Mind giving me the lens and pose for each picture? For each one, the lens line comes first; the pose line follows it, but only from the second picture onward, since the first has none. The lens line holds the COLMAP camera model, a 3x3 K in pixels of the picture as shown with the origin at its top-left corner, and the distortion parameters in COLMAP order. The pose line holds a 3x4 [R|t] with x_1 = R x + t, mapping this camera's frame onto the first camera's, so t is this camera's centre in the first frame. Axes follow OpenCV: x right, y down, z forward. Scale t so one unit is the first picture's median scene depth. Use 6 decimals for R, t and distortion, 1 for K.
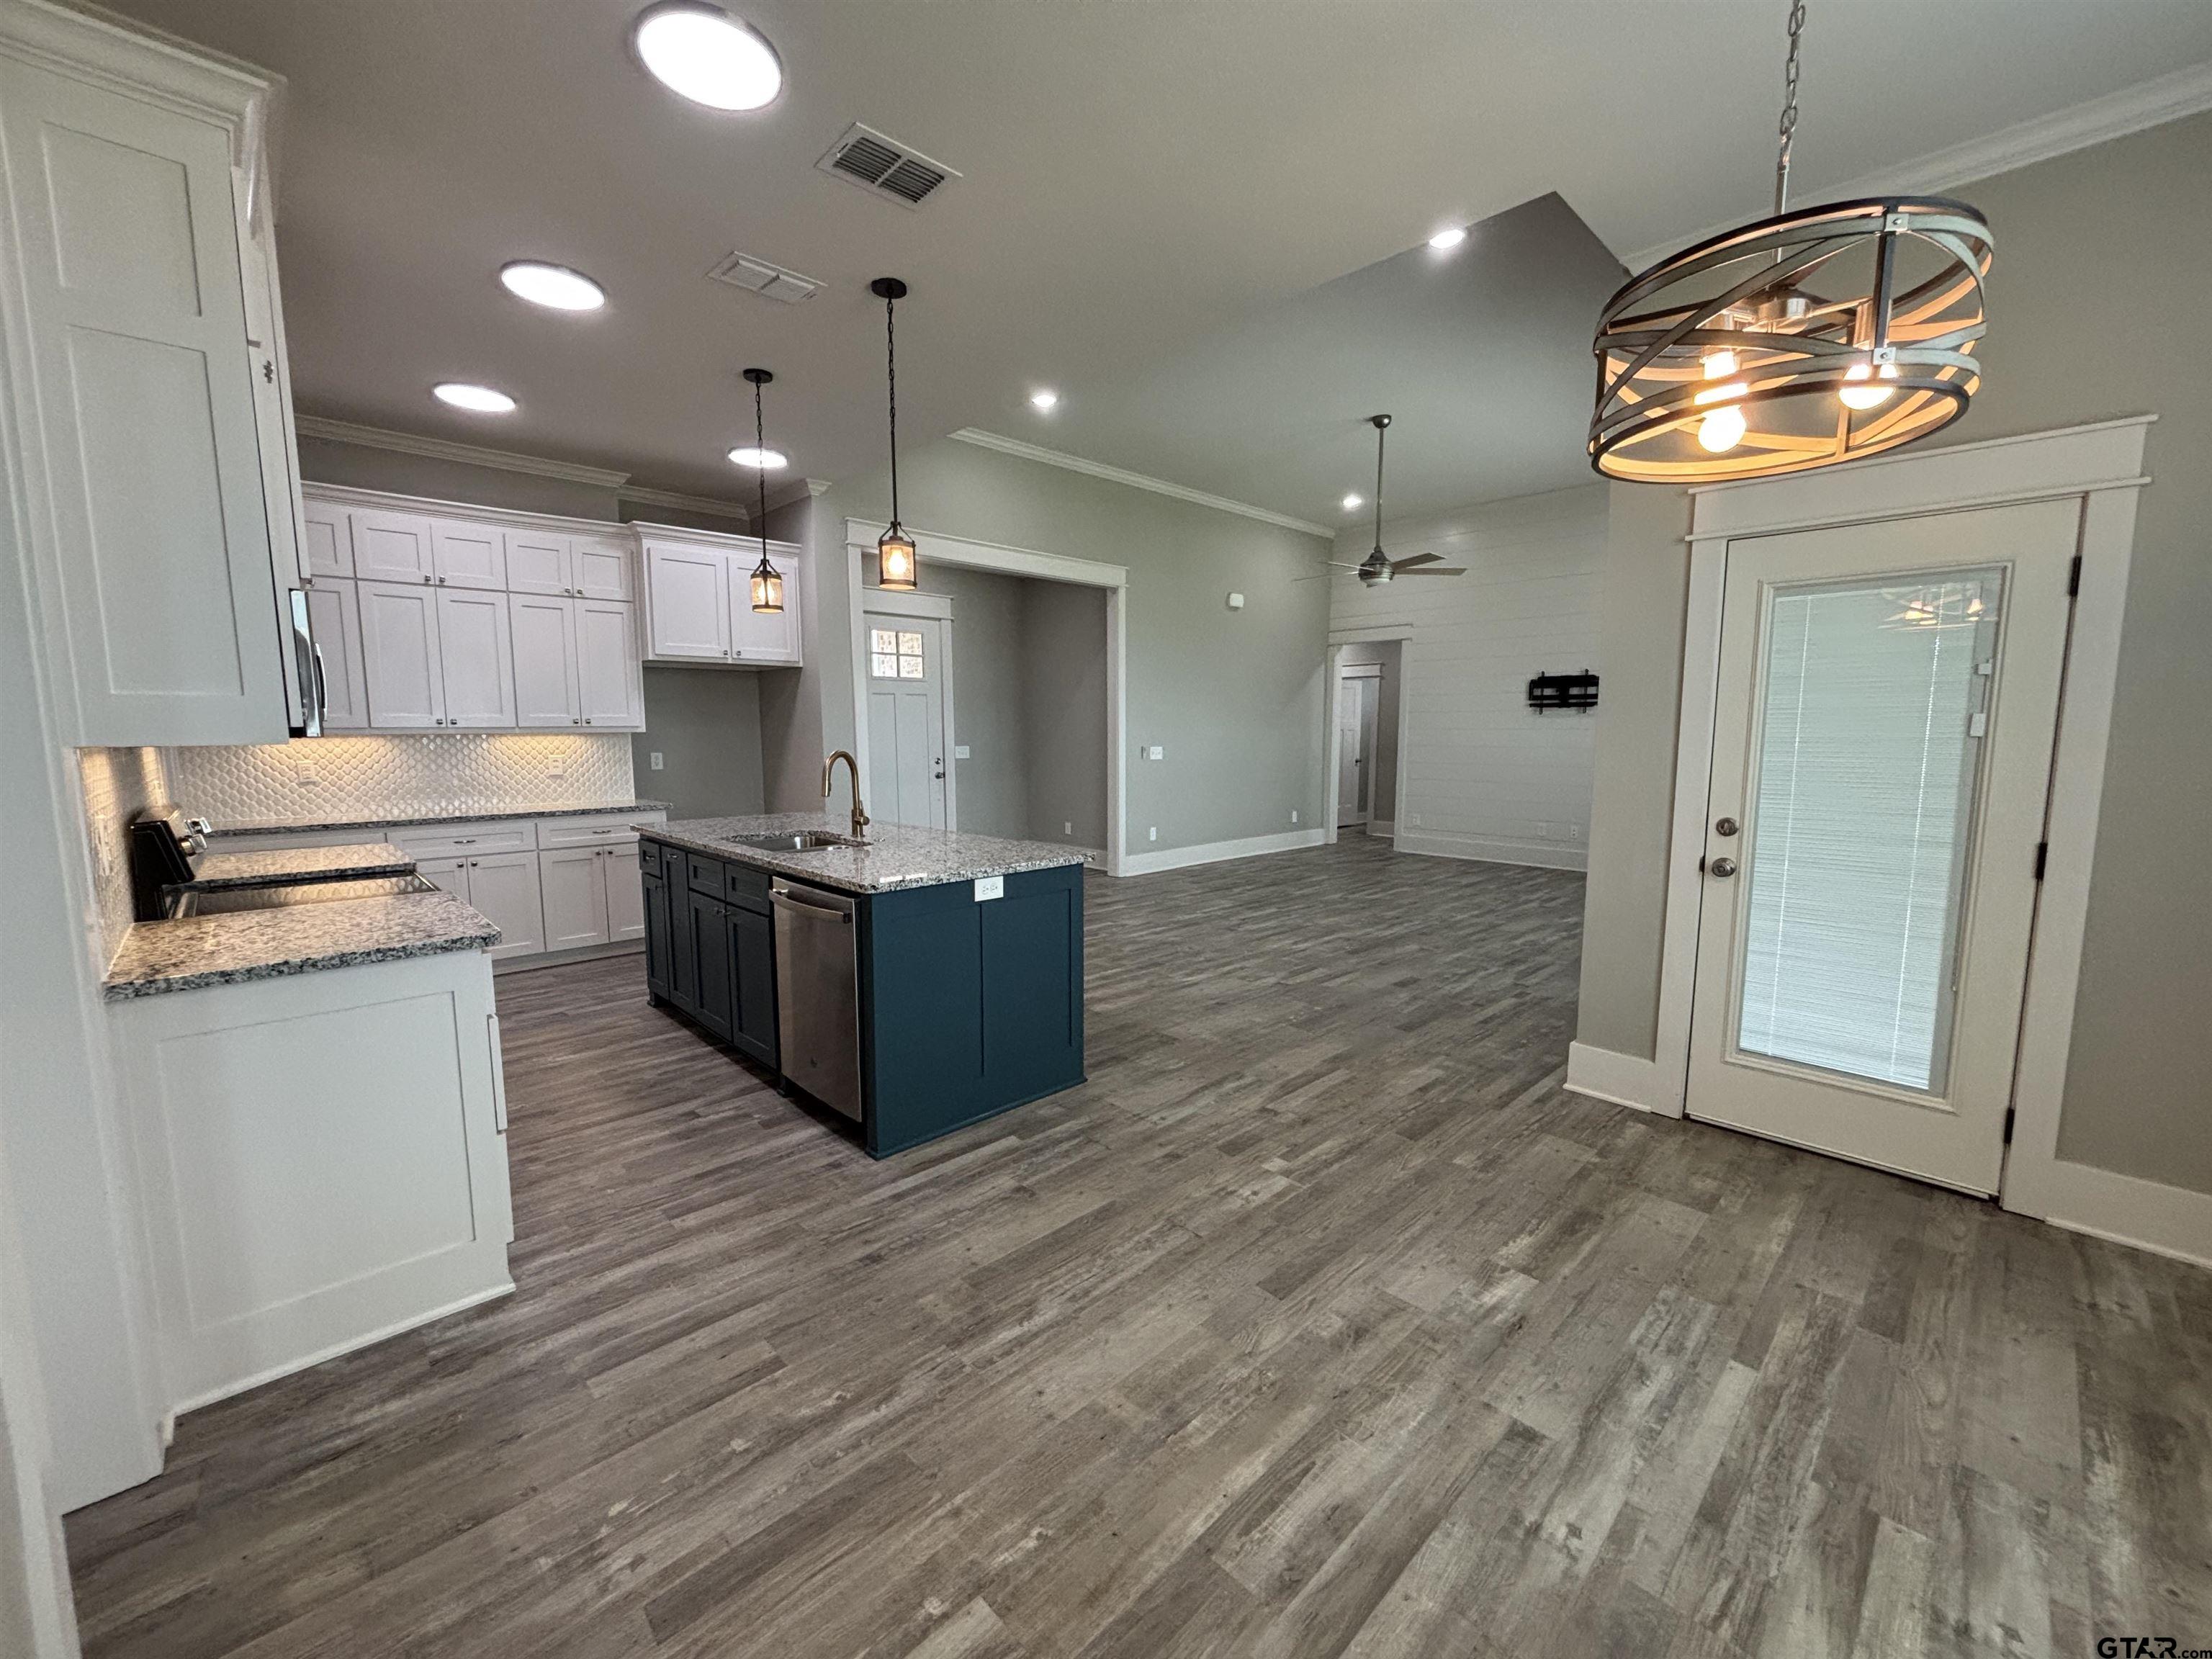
lens RADIAL K [[886.6, 0, 1092.7], [0, 886.6, 816.6], [0, 0, 1]] dist [0.010656, -0.000049]
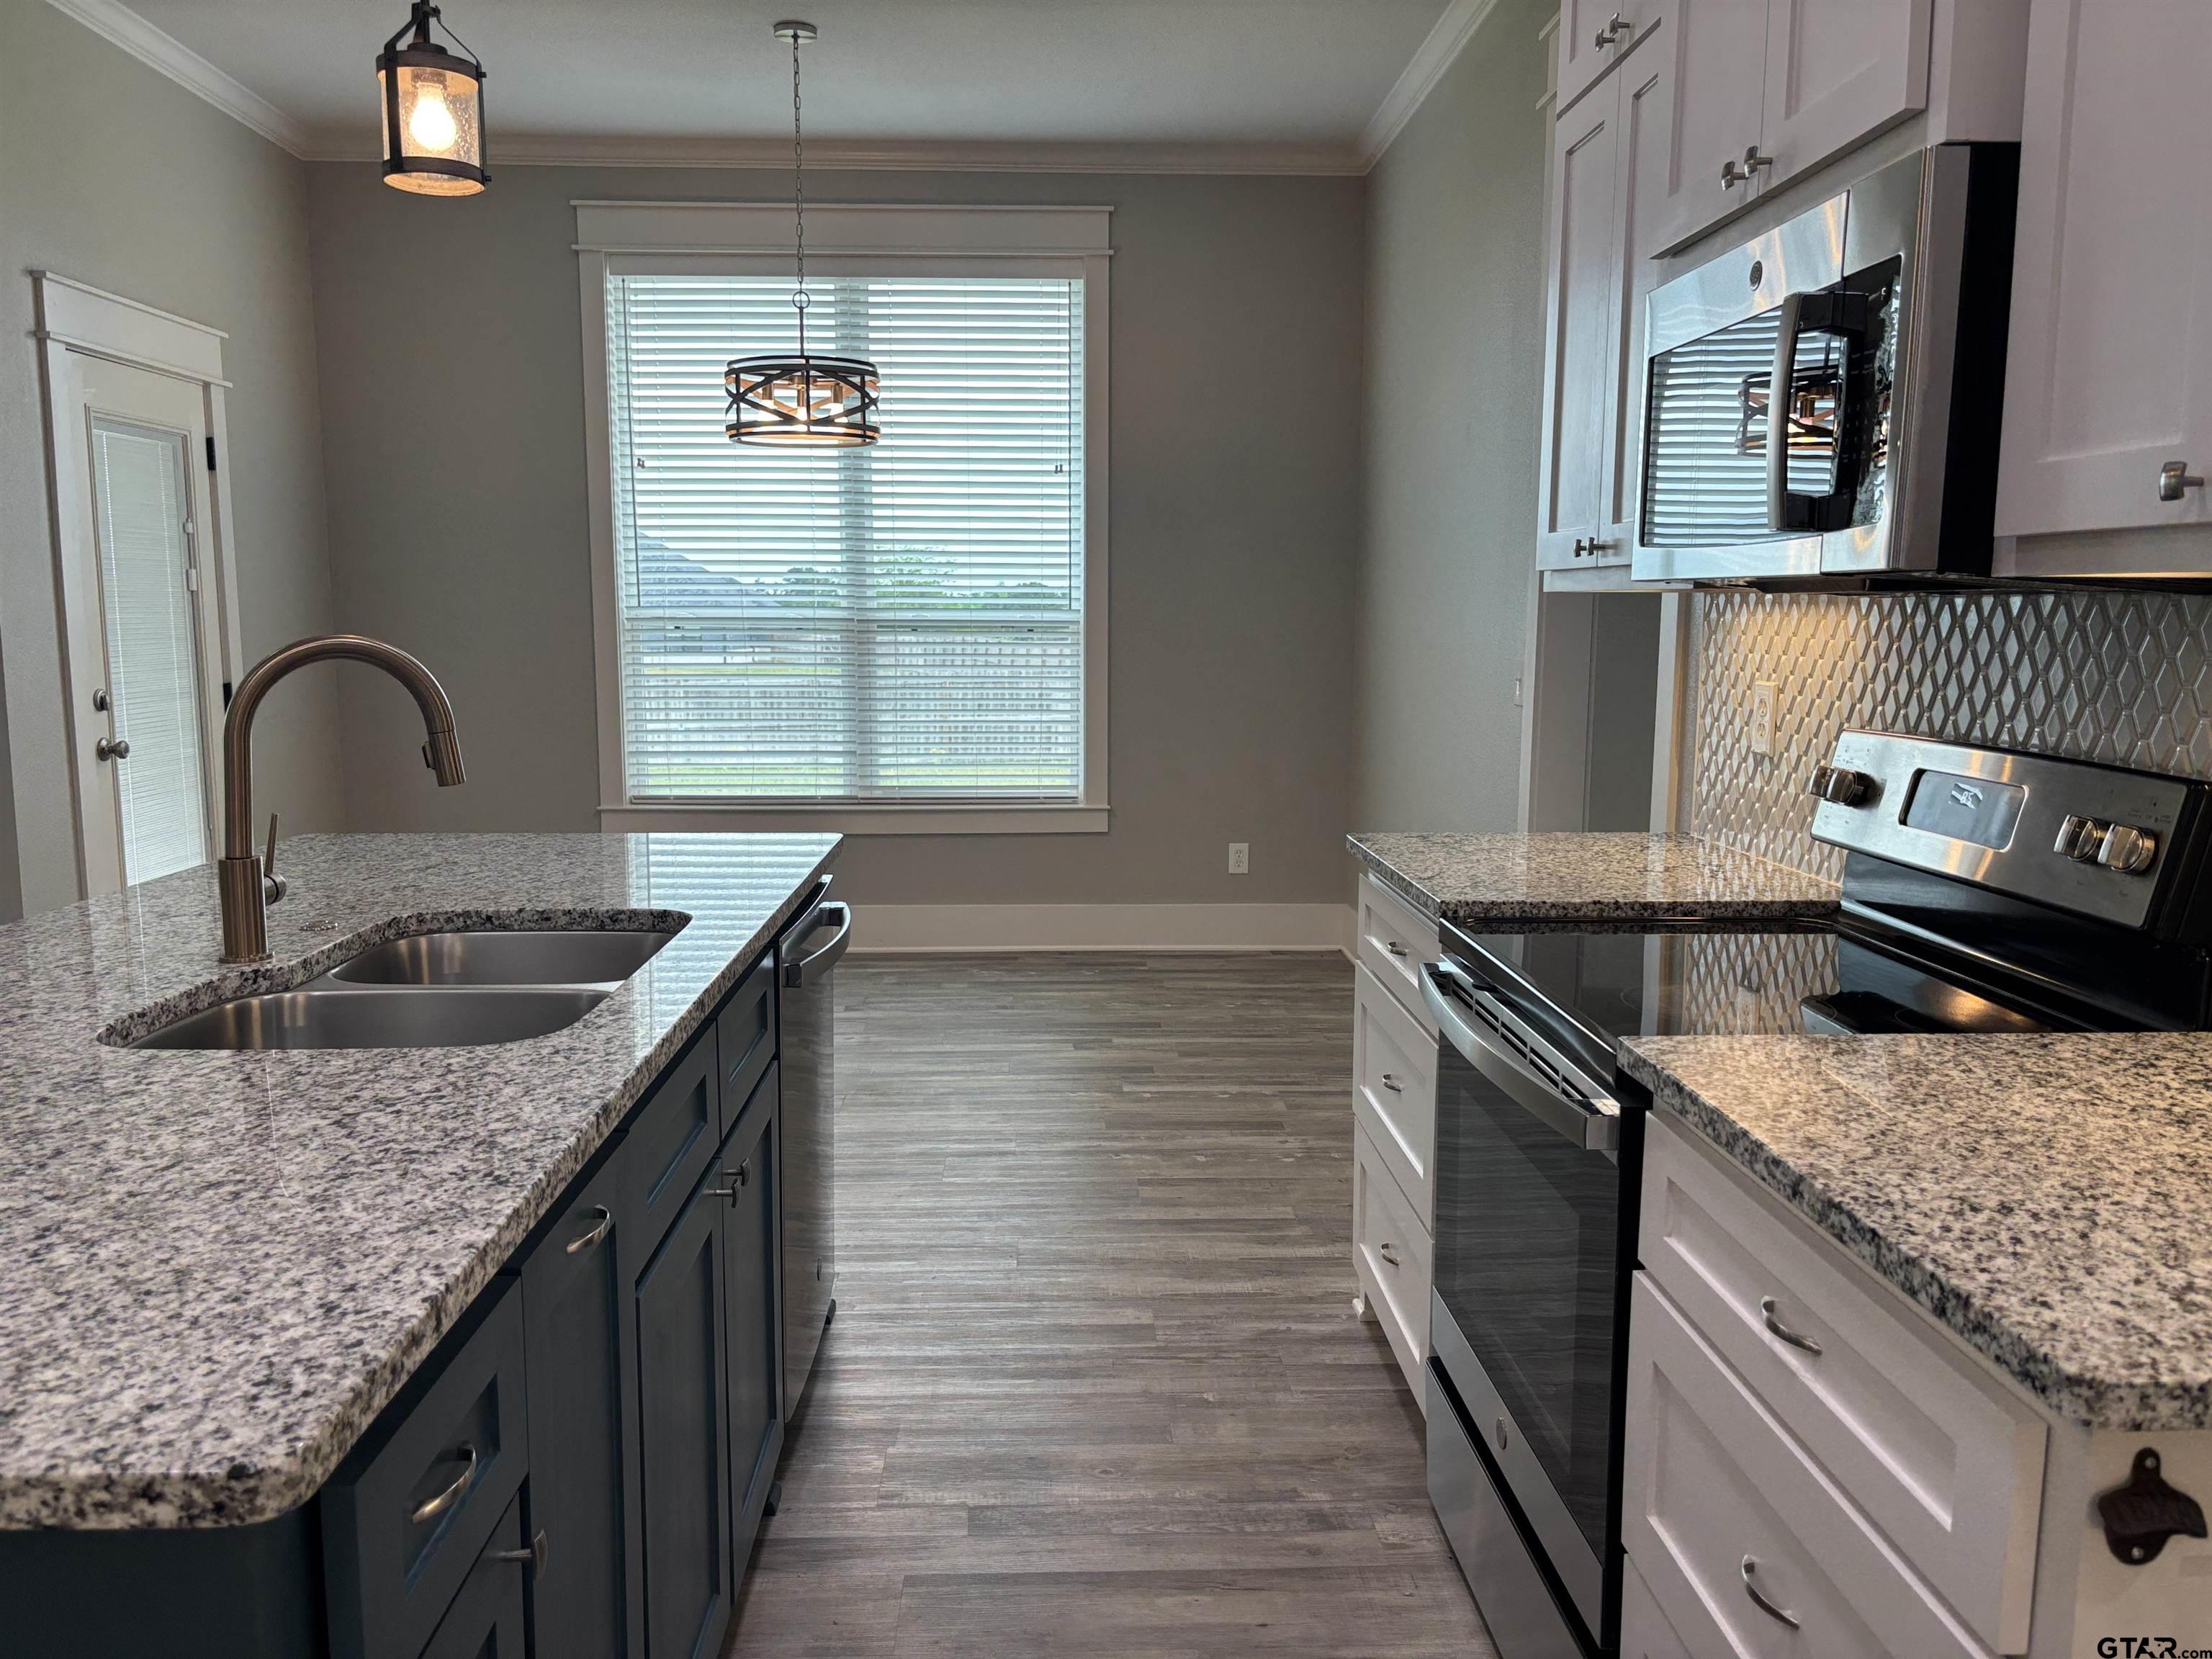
lens RADIAL K [[1668.7, 0, 1106.0], [0, 1668.7, 829.5], [0, 0, 1]] dist [-0.001937, -0.001293]
pose [[-0.749785, -0.088220, 0.655774, -0.826148], [0.065853, 0.976203, 0.206621, -0.105109], [-0.658396, 0.198106, -0.726133, 1.246418]]
